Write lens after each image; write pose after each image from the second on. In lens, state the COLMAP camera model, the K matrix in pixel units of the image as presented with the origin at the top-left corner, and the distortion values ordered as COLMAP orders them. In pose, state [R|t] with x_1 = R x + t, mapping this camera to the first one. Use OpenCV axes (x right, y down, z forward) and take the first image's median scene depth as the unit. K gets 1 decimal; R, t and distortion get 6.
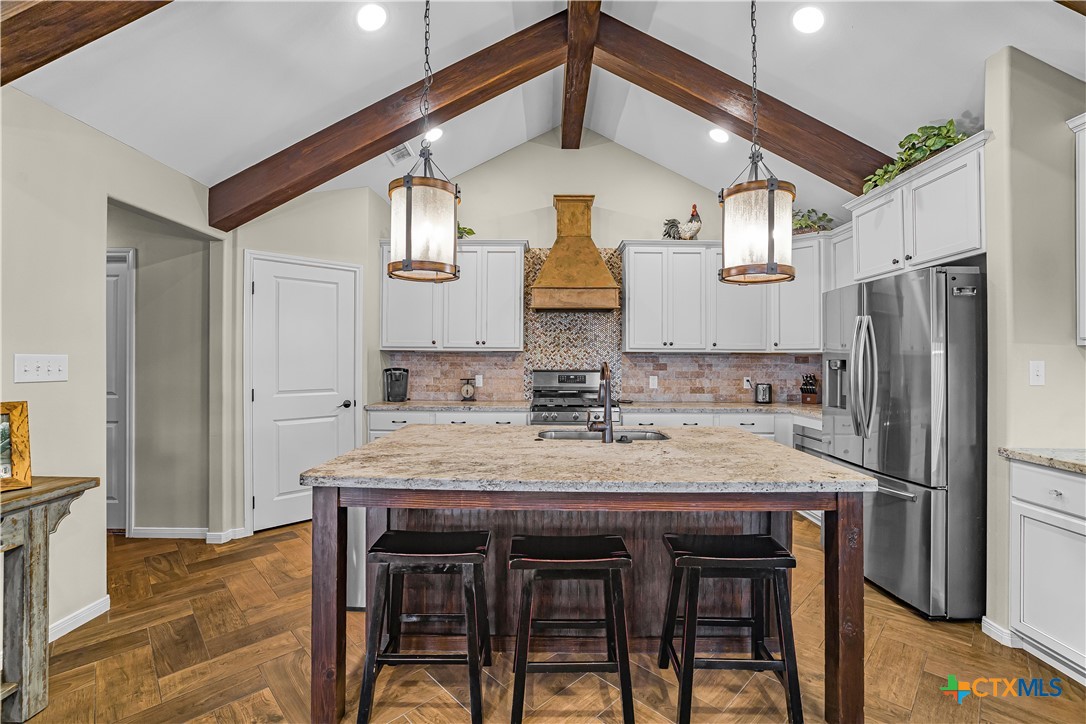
lens RADIAL K [[466.4, 0, 544.8], [0, 466.4, 358.1], [0, 0, 1]] dist [-0.048982, 0.017494]
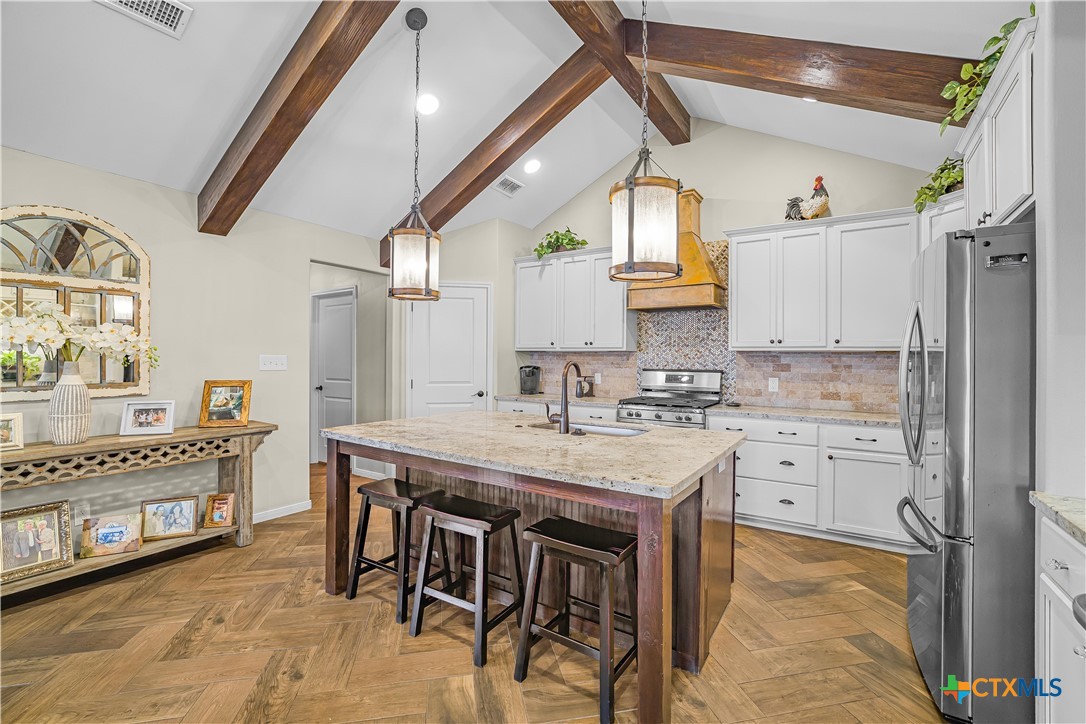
lens RADIAL K [[471.9, 0, 549.0], [0, 471.9, 356.4], [0, 0, 1]] dist [-0.047629, 0.023355]
pose [[0.842477, -0.000078, -0.538732, 0.374363], [-0.001243, 0.999997, -0.002089, -0.000063], [0.538730, 0.002430, 0.842475, 0.017955]]
